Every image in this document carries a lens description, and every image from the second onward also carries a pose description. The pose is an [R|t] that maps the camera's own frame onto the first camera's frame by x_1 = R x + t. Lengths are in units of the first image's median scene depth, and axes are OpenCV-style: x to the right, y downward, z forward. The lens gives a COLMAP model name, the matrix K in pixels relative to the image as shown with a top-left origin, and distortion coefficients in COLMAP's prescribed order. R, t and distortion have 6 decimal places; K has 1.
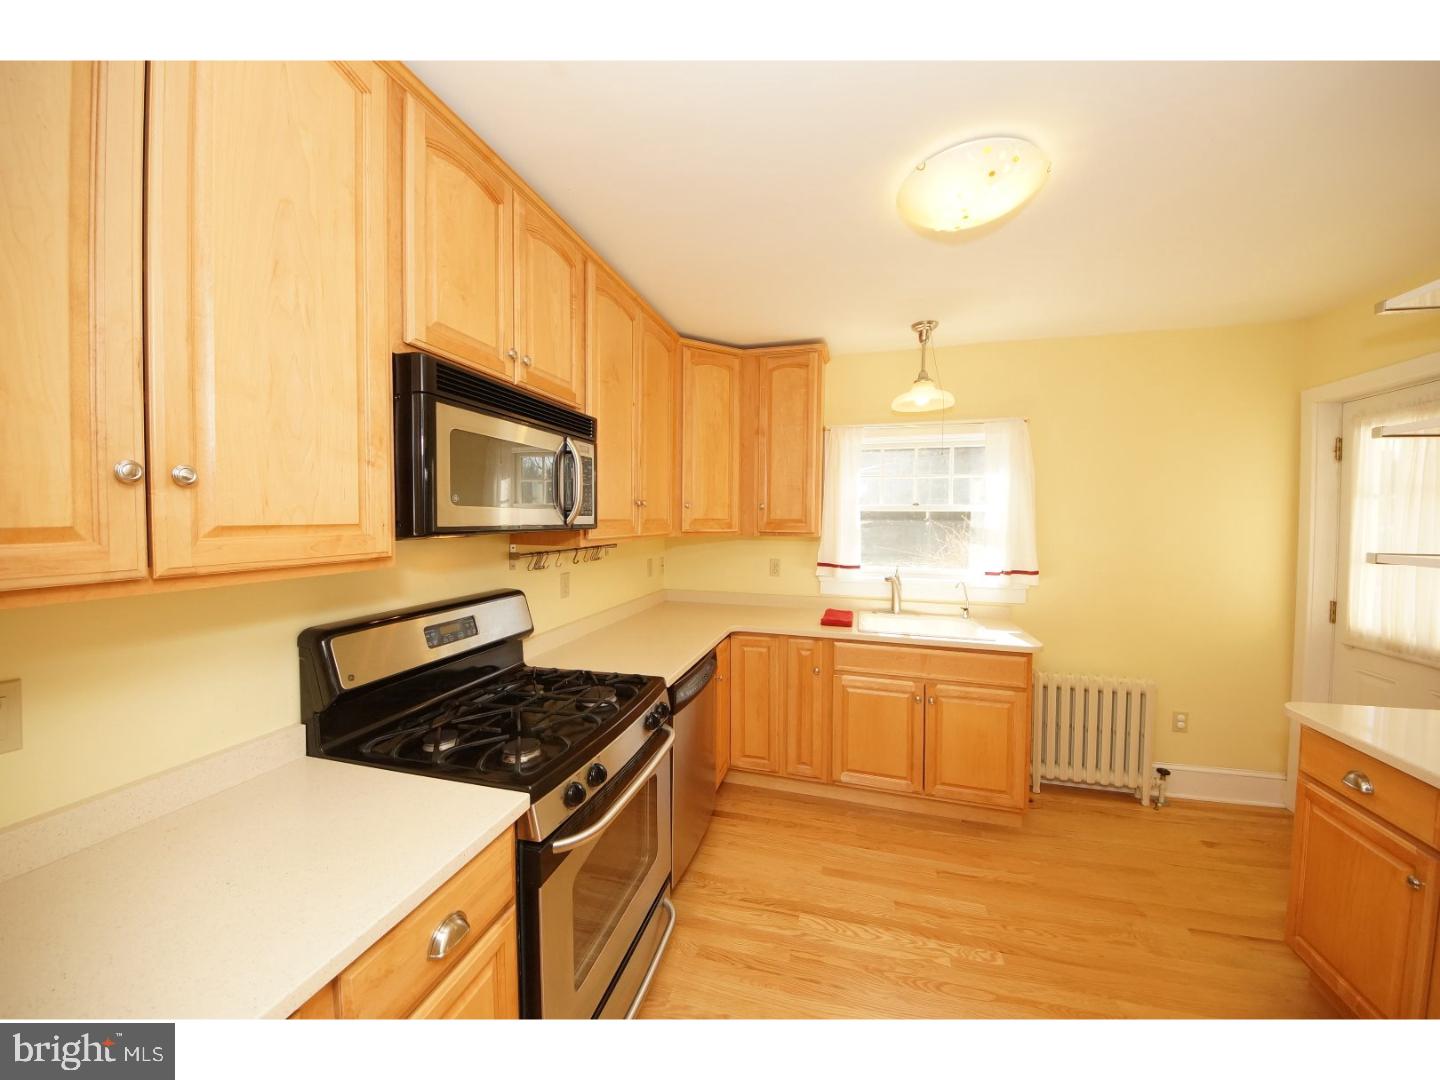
lens RADIAL K [[525.5, 0, 714.0], [0, 525.5, 534.4], [0, 0, 1]] dist [-0.000118, -0.000111]
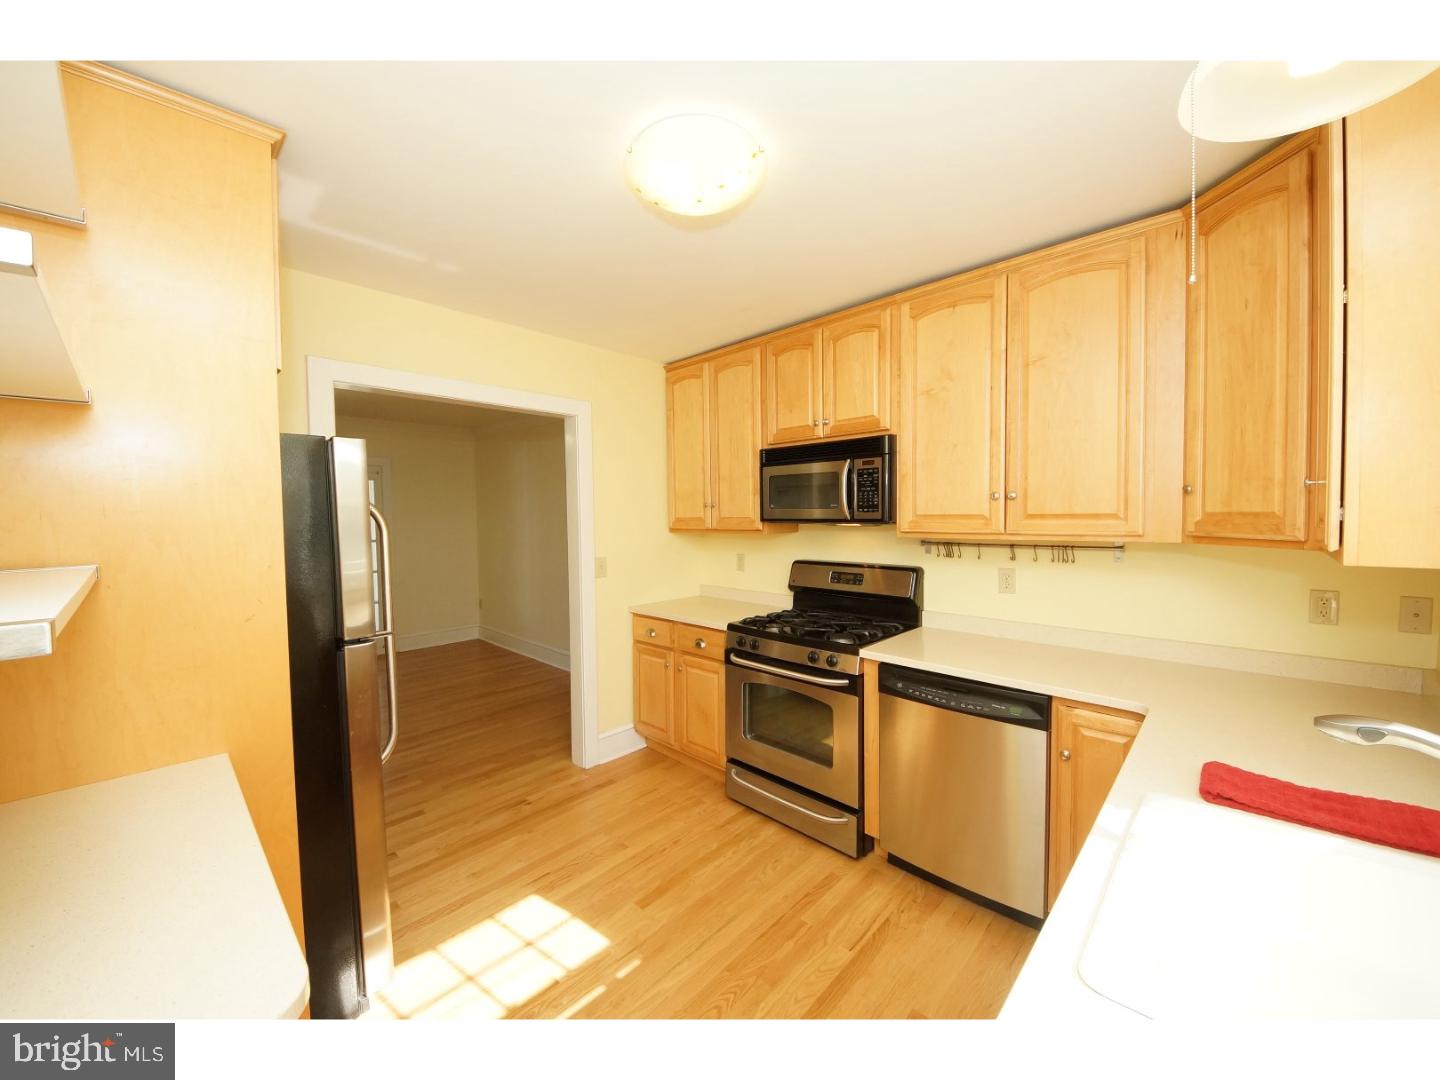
lens RADIAL K [[552.2, 0, 723.0], [0, 552.2, 531.6], [0, 0, 1]] dist [-0.002139, -0.000294]
pose [[-0.468144, 0.027372, -0.883228, 0.855670], [-0.020314, 0.998923, 0.041724, -0.027253], [0.883419, 0.037475, -0.467083, 0.962302]]
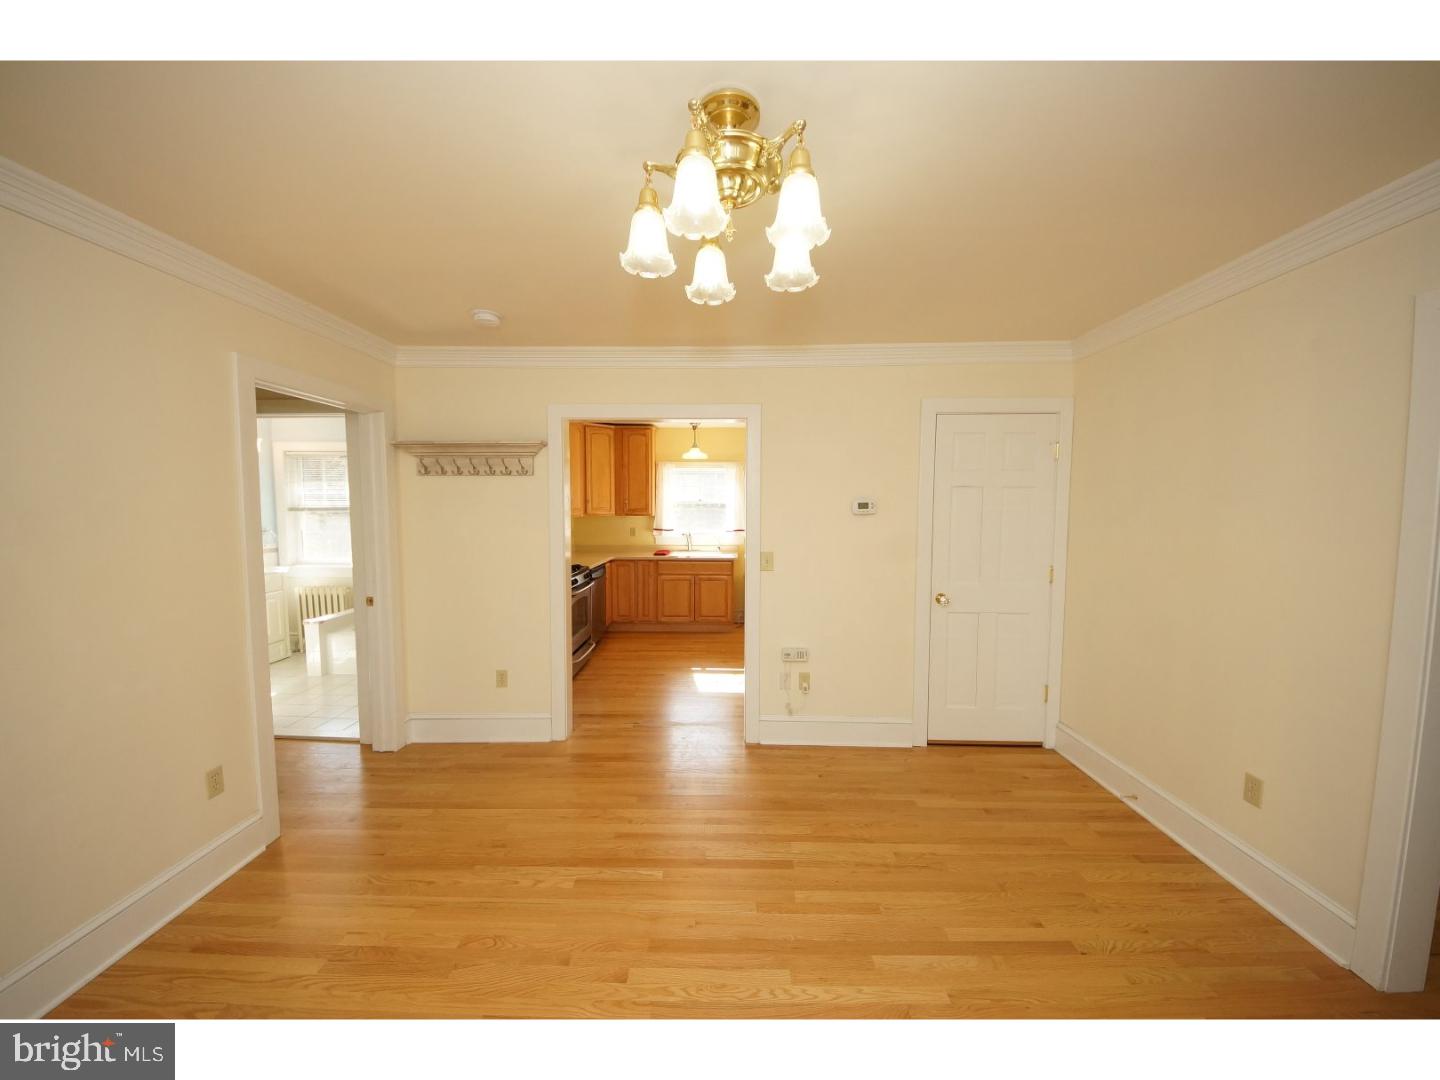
lens RADIAL K [[525.5, 0, 706.9], [0, 525.5, 541.8], [0, 0, 1]] dist [-0.000118, -0.000111]
pose [[0.967086, -0.019064, 0.253733, -0.145694], [0.006318, 0.998681, 0.050955, 0.005431], [-0.254370, -0.047675, 0.965931, -1.262929]]
